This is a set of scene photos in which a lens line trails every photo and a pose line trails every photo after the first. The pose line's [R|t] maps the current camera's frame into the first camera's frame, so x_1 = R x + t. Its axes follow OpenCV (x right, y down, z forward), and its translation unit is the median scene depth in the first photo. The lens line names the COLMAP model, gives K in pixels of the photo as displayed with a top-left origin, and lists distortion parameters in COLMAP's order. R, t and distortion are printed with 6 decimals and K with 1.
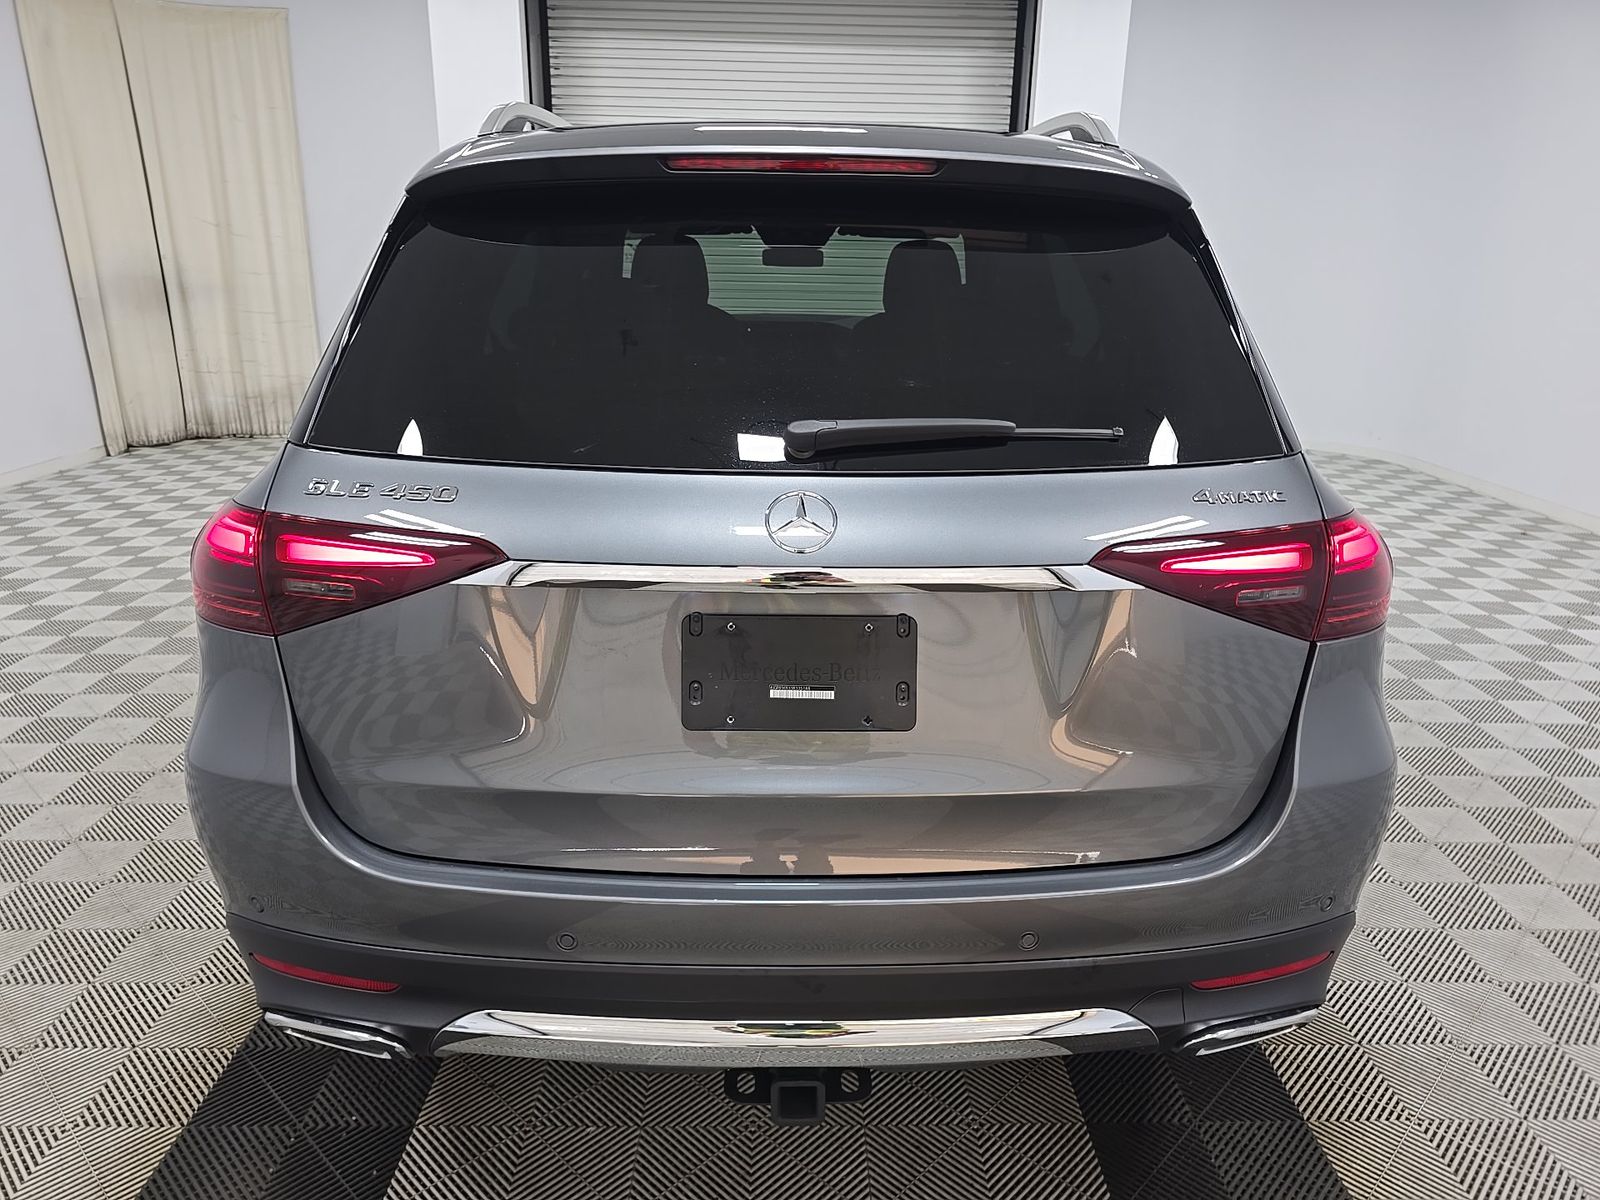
lens RADIAL K [[1078.1, 0, 802.4], [0, 1078.1, 601.5], [0, 0, 1]] dist [0.002970, -0.000068]
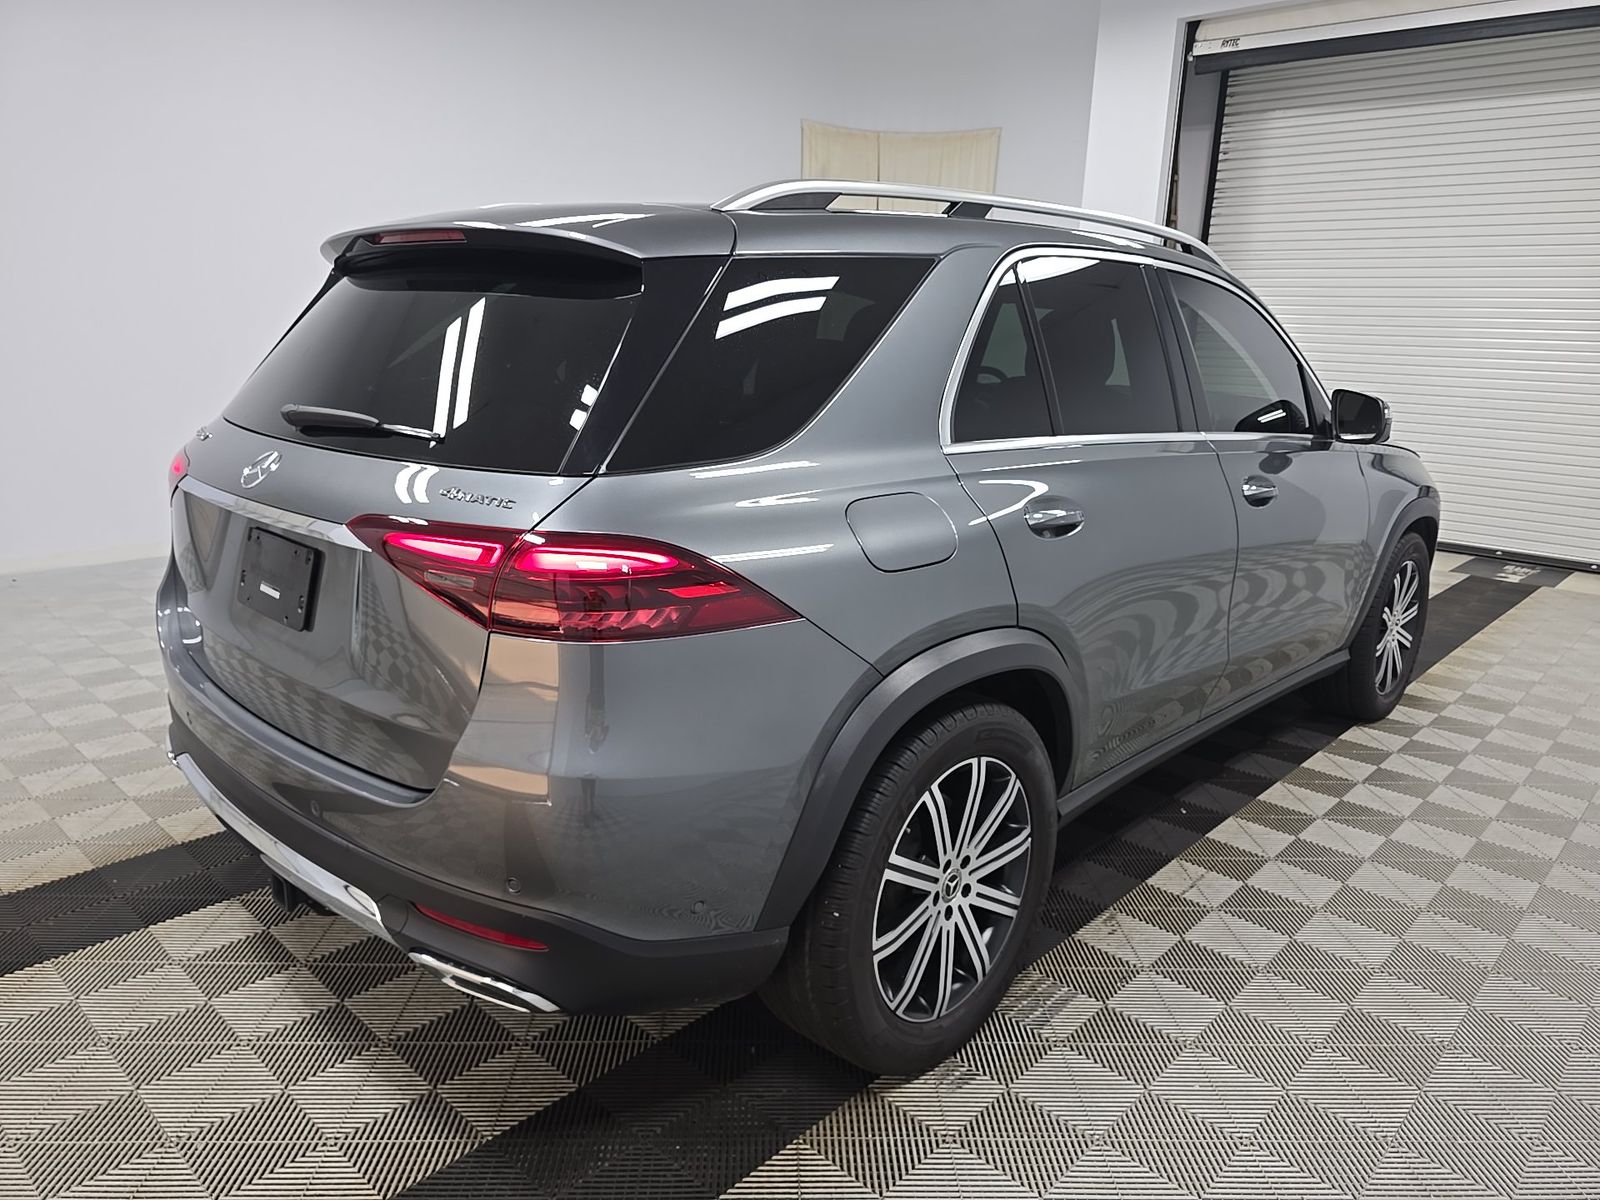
lens RADIAL K [[1078.1, 0, 803.5], [0, 1078.1, 599.4], [0, 0, 1]] dist [0.002970, -0.000068]
pose [[0.695735, 0.182605, -0.694700, 0.285239], [-0.237560, 0.971217, 0.017375, -0.018528], [0.677878, 0.152945, 0.719089, 0.084725]]
